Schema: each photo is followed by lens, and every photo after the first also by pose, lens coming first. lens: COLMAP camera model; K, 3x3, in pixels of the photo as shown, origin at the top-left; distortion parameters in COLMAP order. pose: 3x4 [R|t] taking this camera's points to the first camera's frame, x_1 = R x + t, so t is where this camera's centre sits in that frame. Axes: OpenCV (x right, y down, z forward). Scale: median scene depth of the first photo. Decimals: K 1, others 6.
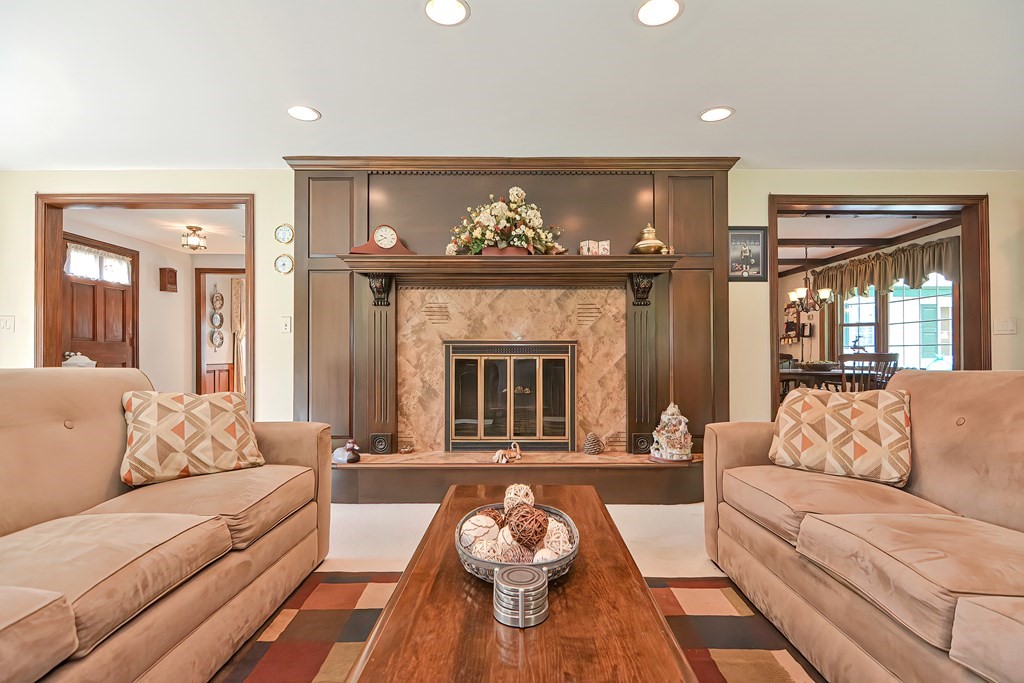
lens RADIAL K [[495.7, 0, 513.8], [0, 495.7, 346.1], [0, 0, 1]] dist [0.000121, -0.001885]
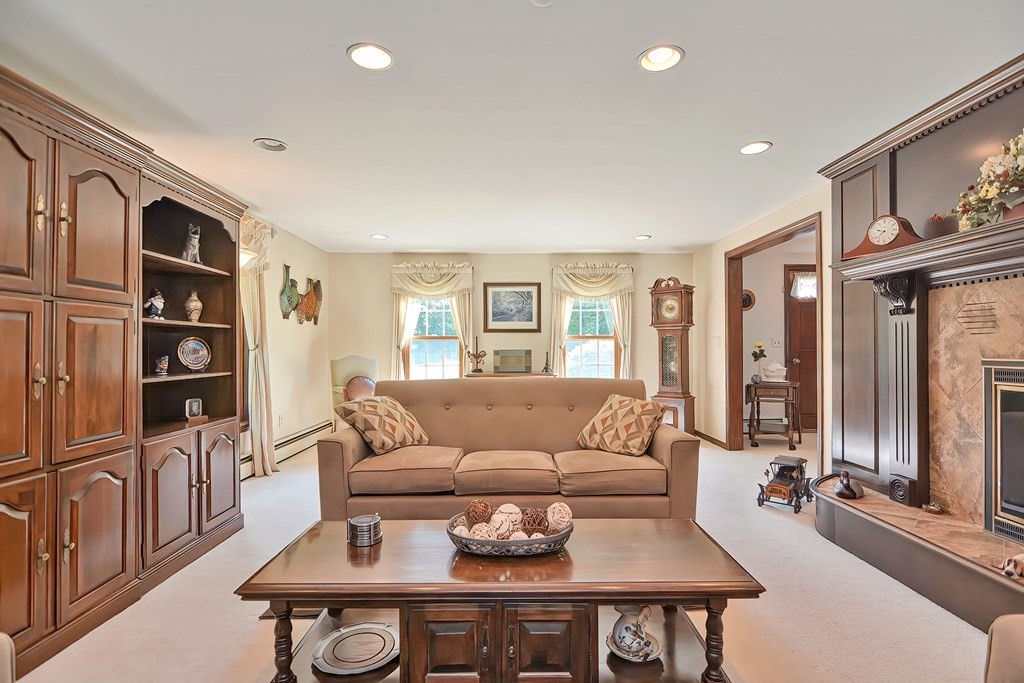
lens RADIAL K [[495.7, 0, 515.2], [0, 495.7, 346.6], [0, 0, 1]] dist [0.000121, -0.001885]
pose [[0.012049, -0.004460, -0.999917, 0.504208], [0.019855, 0.999794, -0.004220, -0.038894], [0.999730, -0.019803, 0.012136, 0.371236]]
